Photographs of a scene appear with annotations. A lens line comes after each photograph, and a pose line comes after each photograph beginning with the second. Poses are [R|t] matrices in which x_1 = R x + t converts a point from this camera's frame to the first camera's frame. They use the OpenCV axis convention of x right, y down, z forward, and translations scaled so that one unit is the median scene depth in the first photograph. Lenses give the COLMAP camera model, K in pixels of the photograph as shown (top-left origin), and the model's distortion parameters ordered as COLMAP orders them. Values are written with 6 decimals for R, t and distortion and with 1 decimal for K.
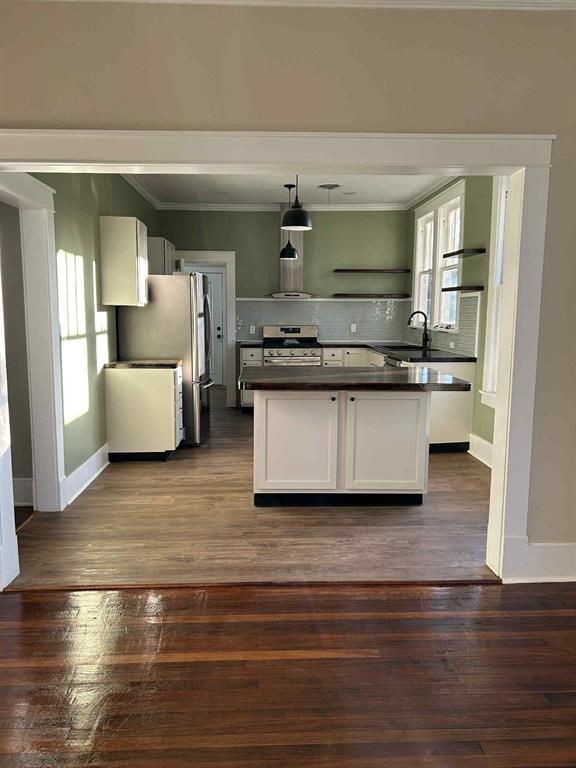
lens RADIAL K [[570.1, 0, 288.0], [0, 570.1, 384.0], [0, 0, 1]] dist [0.008738, -0.001313]
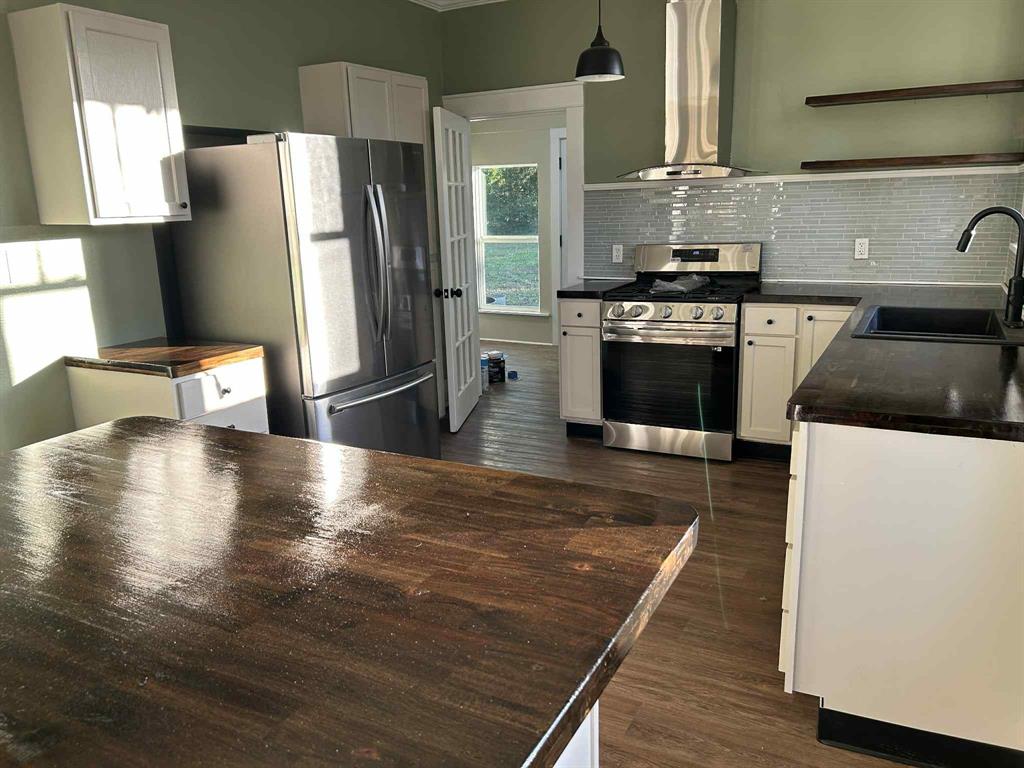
lens RADIAL K [[760.1, 0, 513.1], [0, 760.1, 369.8], [0, 0, 1]] dist [0.008738, -0.001313]
pose [[0.854585, 0.078910, -0.513282, 0.189349], [-0.030845, 0.994356, 0.101515, -0.062045], [0.518395, -0.070921, 0.852195, 0.432068]]
